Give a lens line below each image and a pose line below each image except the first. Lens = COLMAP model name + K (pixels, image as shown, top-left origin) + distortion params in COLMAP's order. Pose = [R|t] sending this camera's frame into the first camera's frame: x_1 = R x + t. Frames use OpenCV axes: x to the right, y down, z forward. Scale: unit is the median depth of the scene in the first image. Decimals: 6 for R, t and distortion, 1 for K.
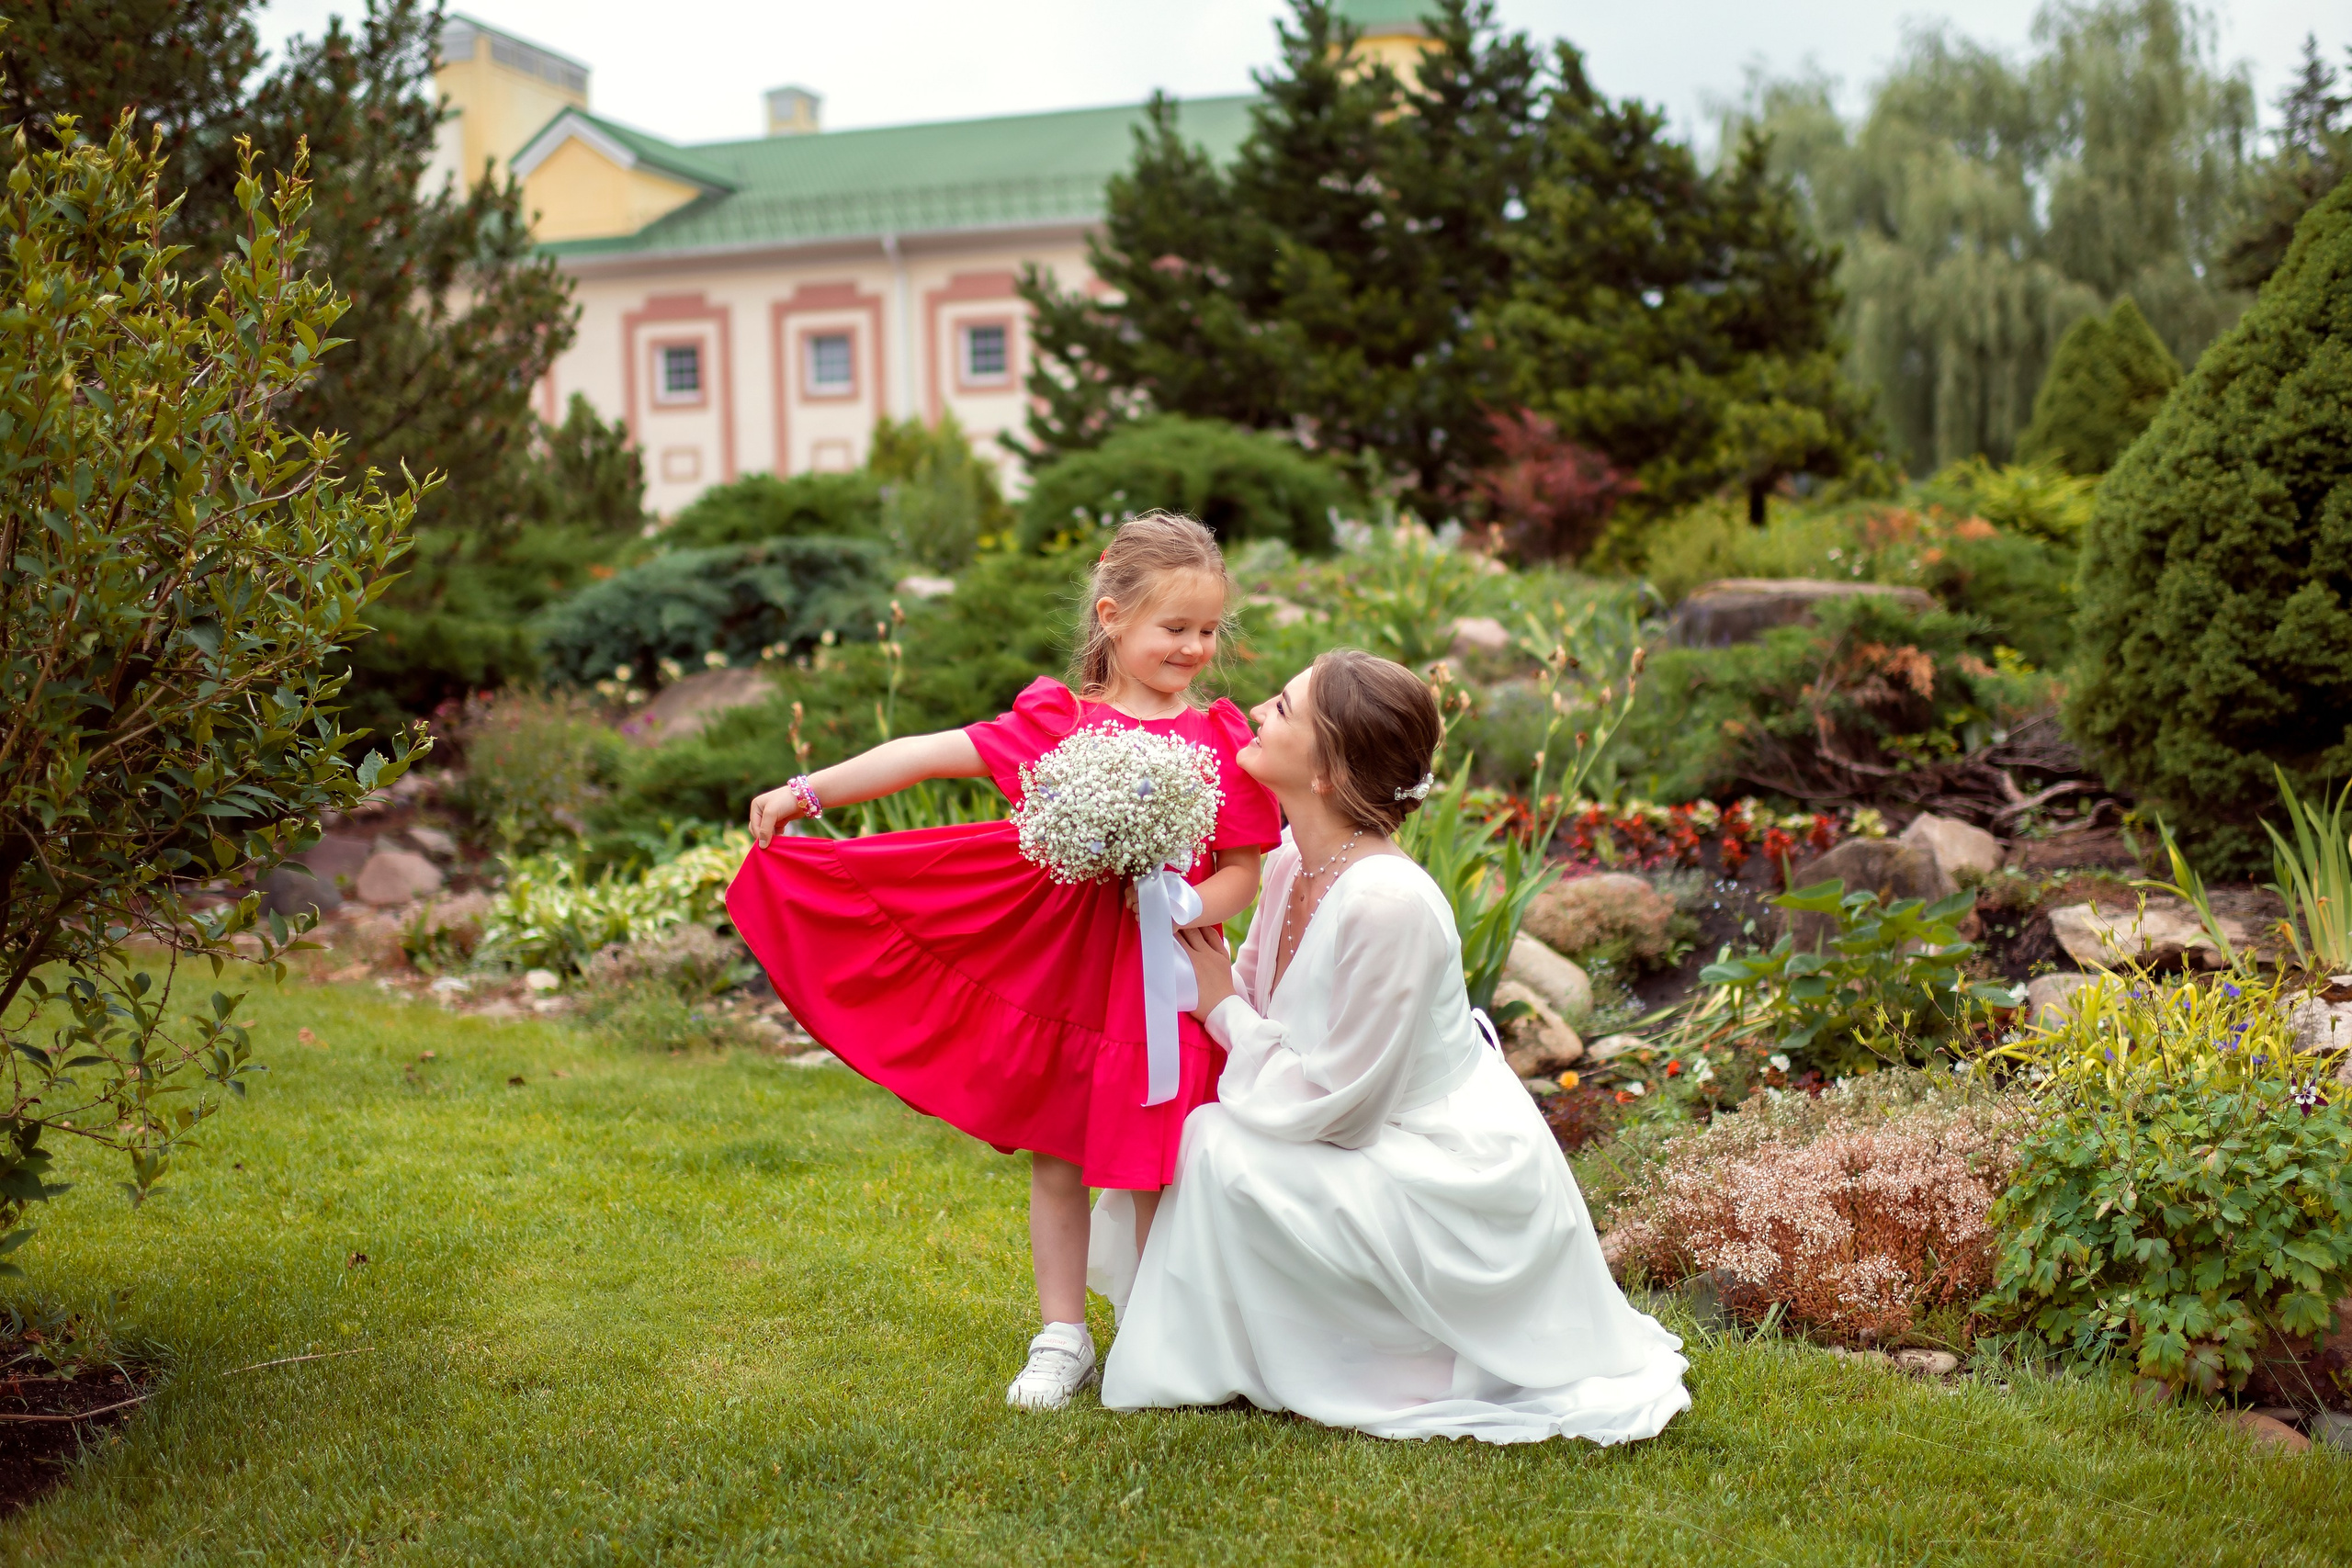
lens RADIAL K [[2261.6, 0, 1182.7], [0, 2261.6, 725.0], [0, 0, 1]] dist [-0.037346, -0.008975]
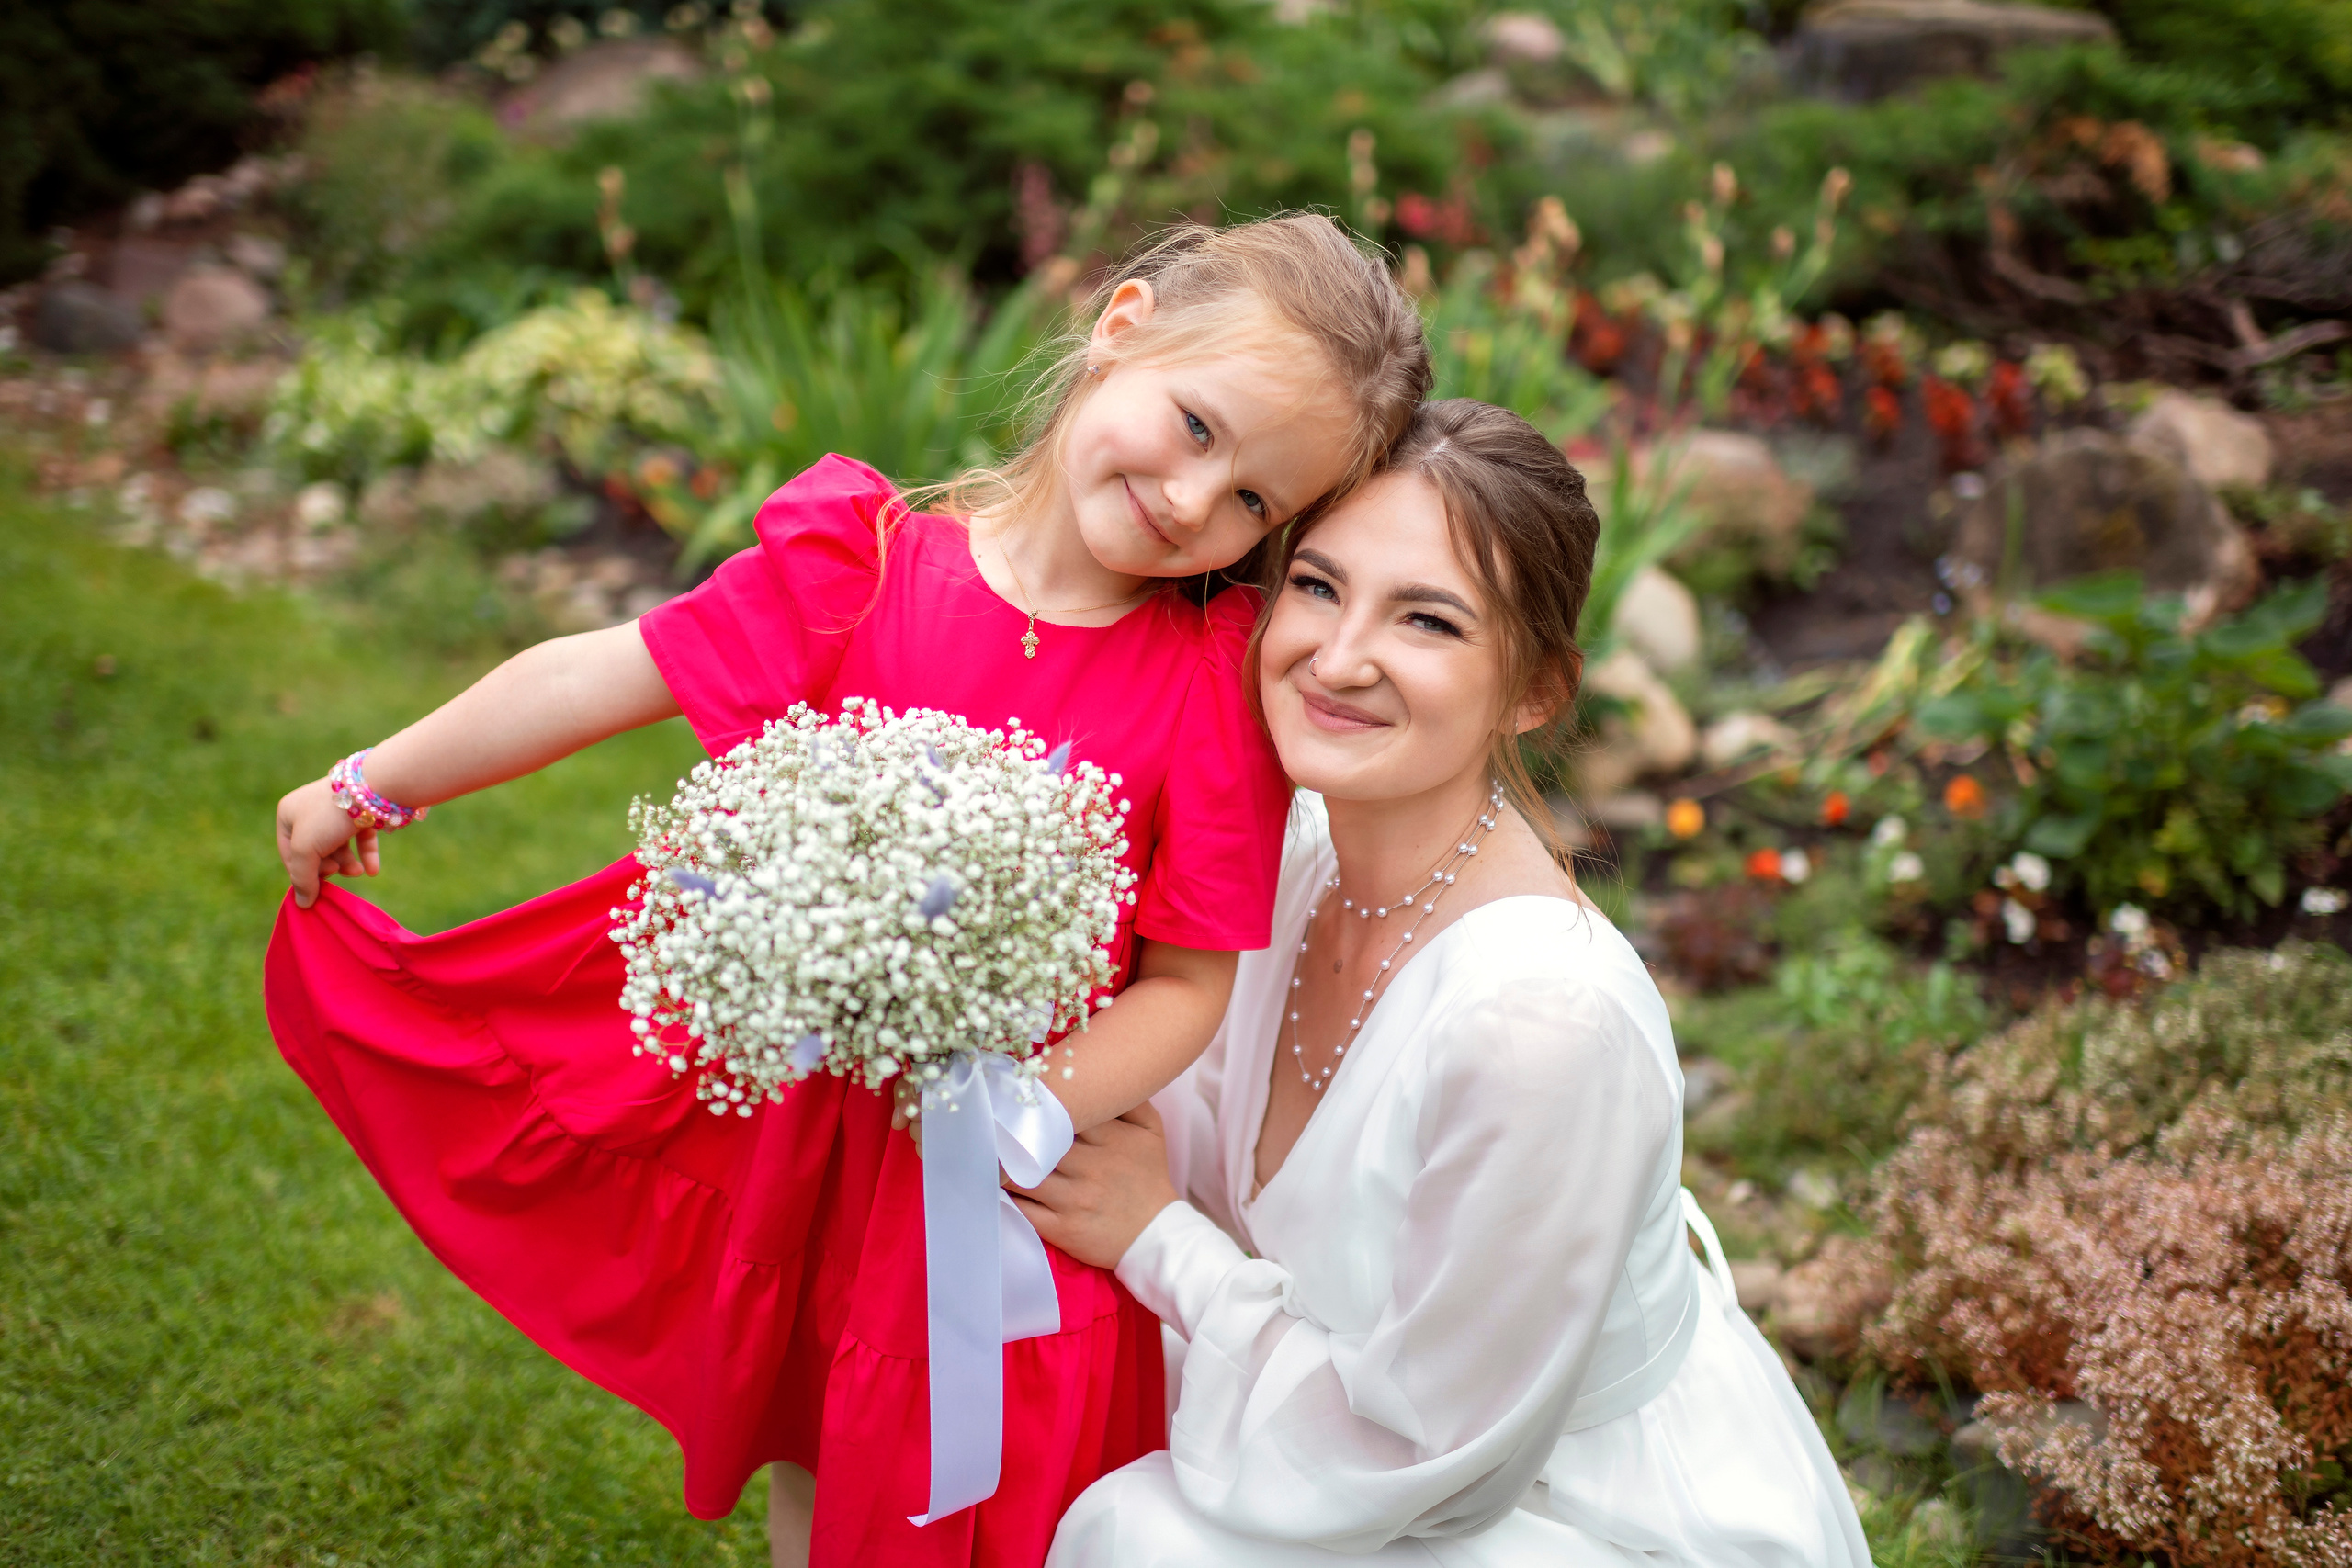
lens RADIAL K [[2299.4, 0, 1265.4], [0, 2299.4, 784.6], [0, 0, 1]] dist [-0.089261, 0.170456]
pose [[0.998828, 0.017394, 0.045157, 0.007531], [-0.029899, 0.955559, 0.293281, -0.038026], [-0.038049, -0.294287, 0.954959, 0.232965]]
